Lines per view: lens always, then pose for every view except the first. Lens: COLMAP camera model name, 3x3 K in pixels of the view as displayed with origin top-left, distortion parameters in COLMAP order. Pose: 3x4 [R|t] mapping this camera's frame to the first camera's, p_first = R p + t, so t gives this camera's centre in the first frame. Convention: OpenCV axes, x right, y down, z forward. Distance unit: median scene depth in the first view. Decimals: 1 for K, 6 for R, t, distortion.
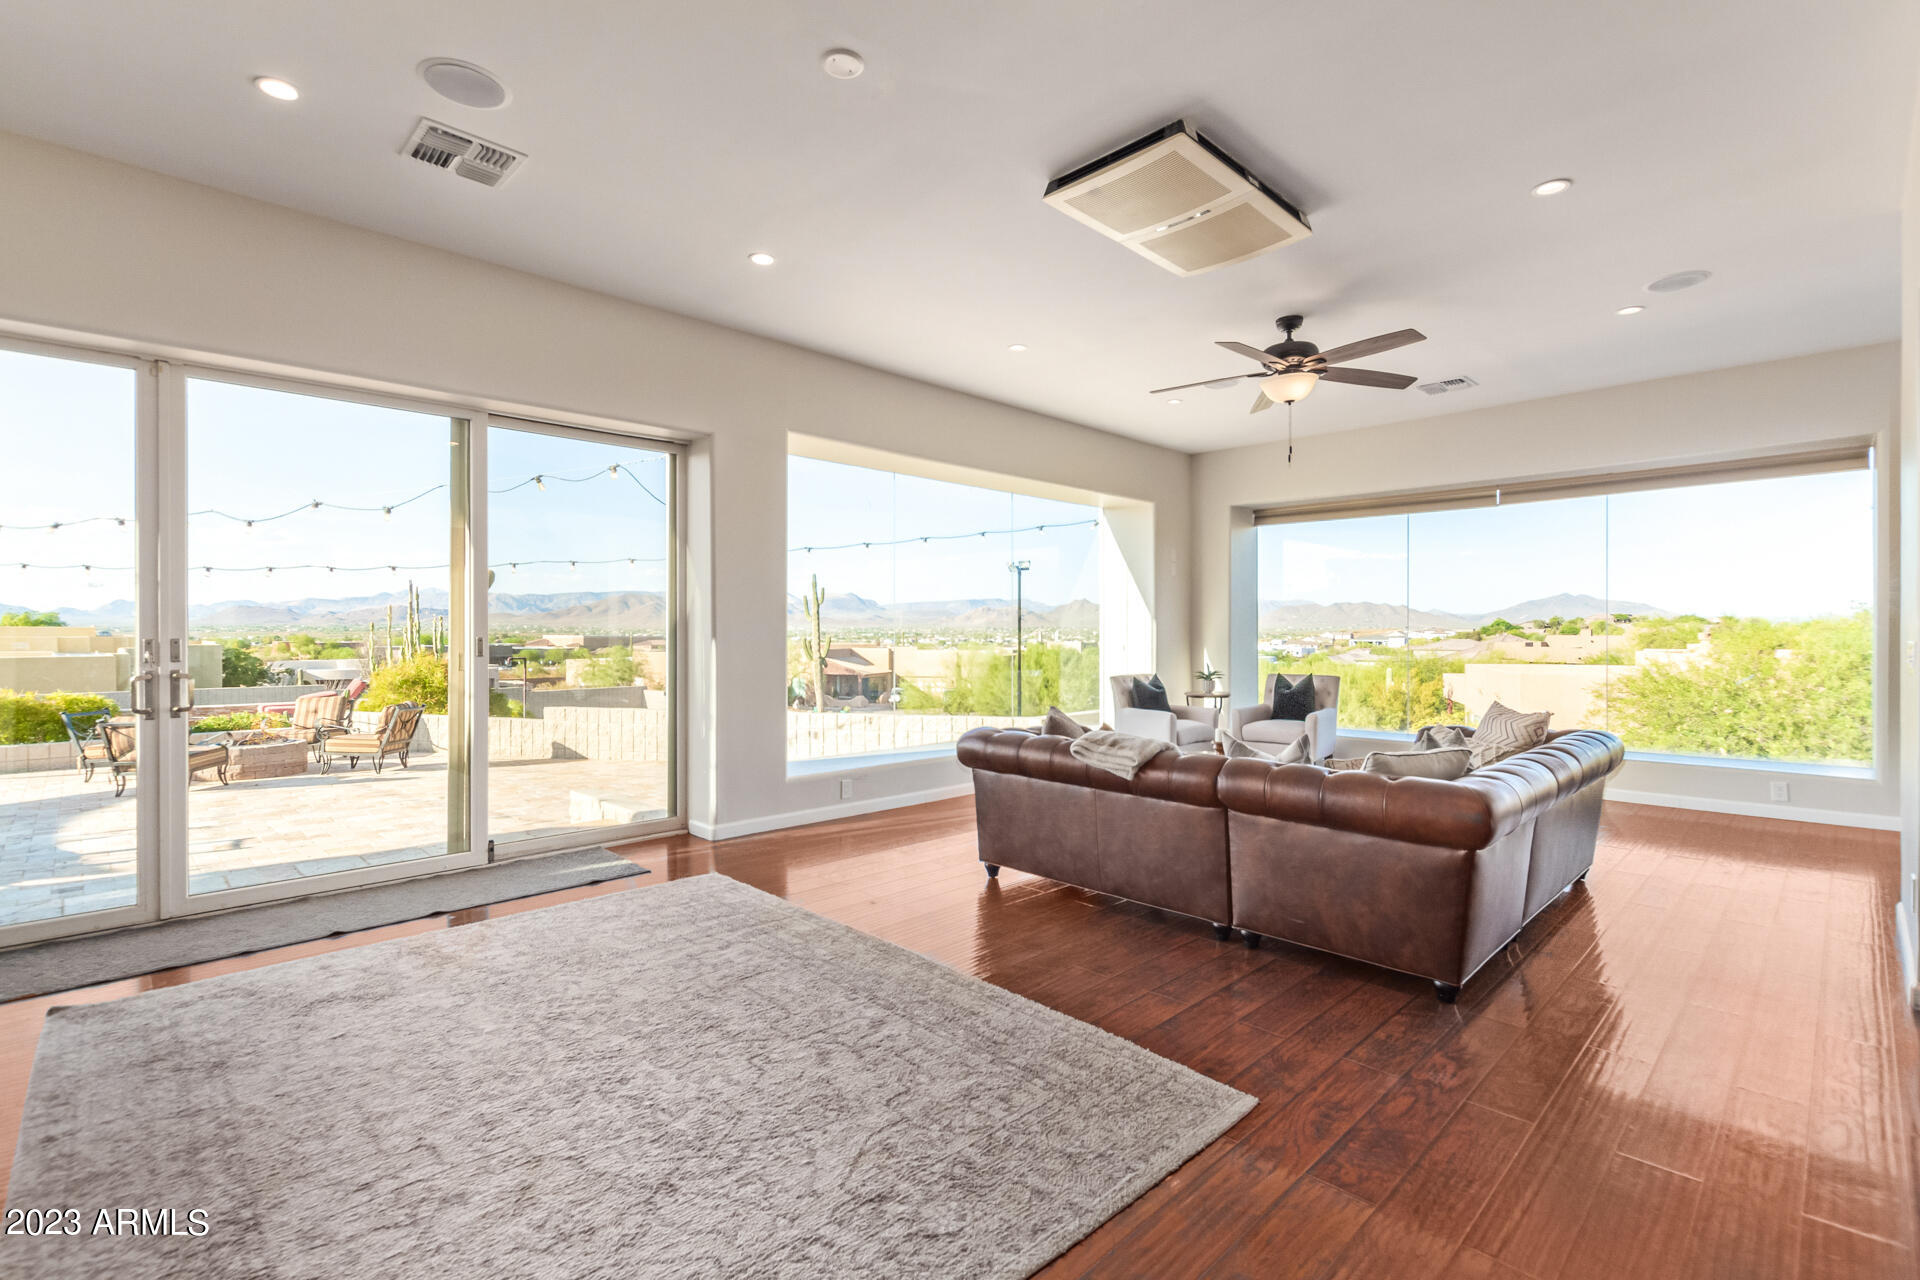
lens RADIAL K [[881.8, 0, 958.6], [0, 881.8, 632.4], [0, 0, 1]] dist [0.011500, -0.003378]
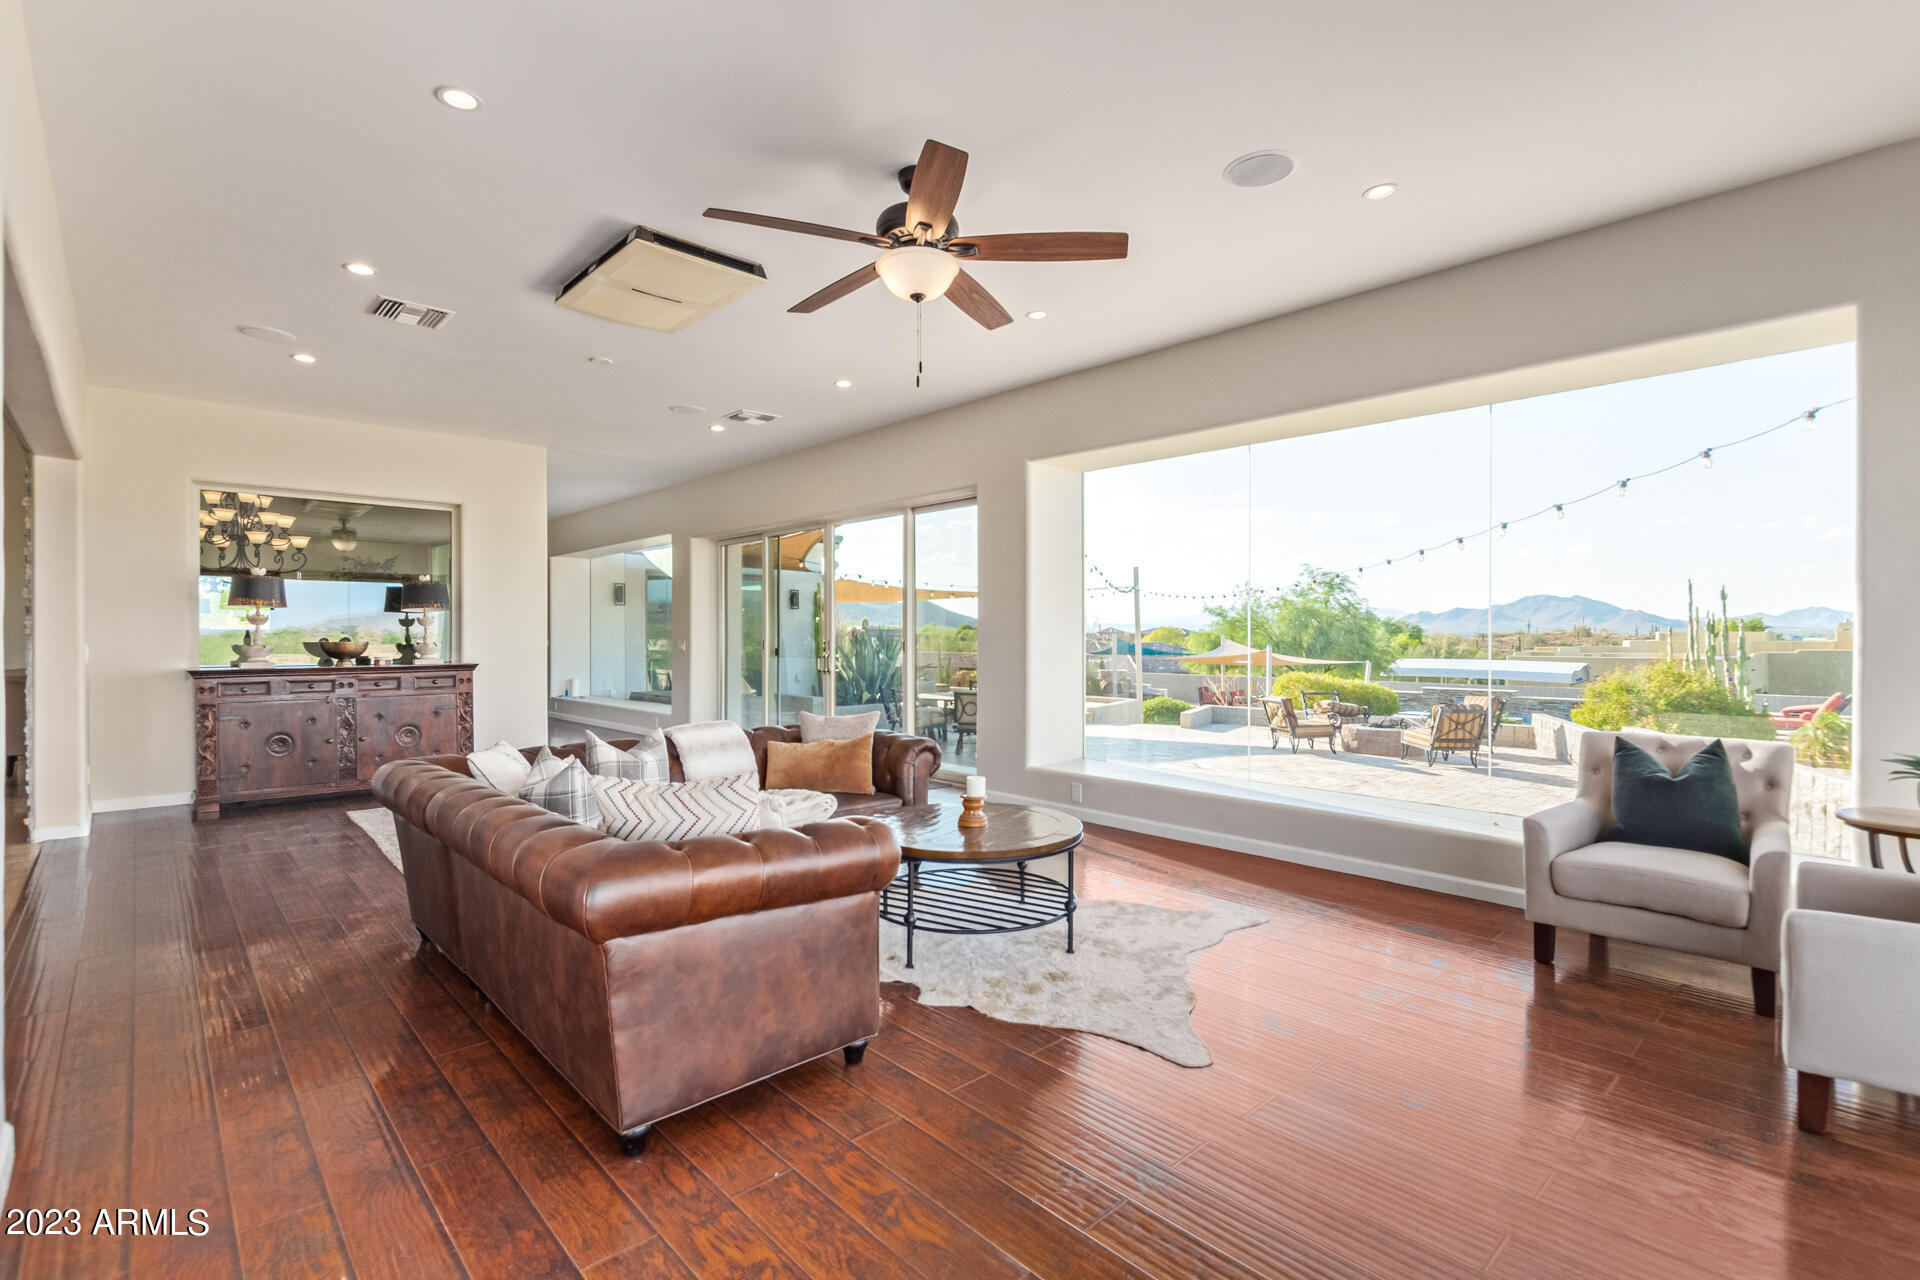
lens RADIAL K [[881.8, 0, 970.9], [0, 881.8, 639.8], [0, 0, 1]] dist [0.011500, -0.003378]
pose [[-0.001677, -0.000874, -0.999998, 1.138143], [0.000050, 1.000000, -0.000875, 0.006644], [0.999999, -0.000052, -0.001677, 1.111183]]
